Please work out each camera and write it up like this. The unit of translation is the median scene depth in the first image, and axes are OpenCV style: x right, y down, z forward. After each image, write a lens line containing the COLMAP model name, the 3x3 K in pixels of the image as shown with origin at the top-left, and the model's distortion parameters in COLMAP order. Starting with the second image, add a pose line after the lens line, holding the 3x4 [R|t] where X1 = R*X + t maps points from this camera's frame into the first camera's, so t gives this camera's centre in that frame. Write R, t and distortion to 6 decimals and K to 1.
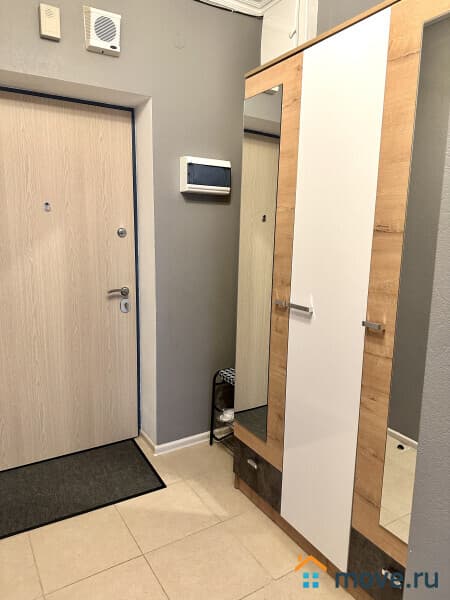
lens RADIAL K [[417.0, 0, 225.0], [0, 417.0, 300.0], [0, 0, 1]] dist [0.000578, -0.000087]
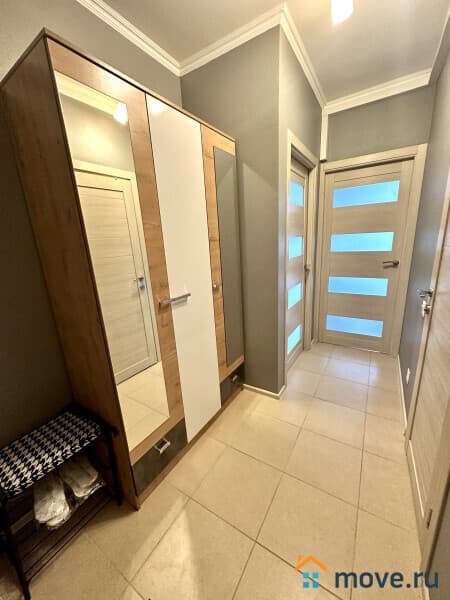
lens RADIAL K [[239.9, 0, 225.0], [0, 239.9, 300.0], [0, 0, 1]] dist [-0.000178, 0.000052]
pose [[-0.439644, -0.223445, 0.869934, -0.577314], [0.185823, 0.924977, 0.331493, -0.208156], [-0.878739, 0.307393, -0.365140, 1.118911]]
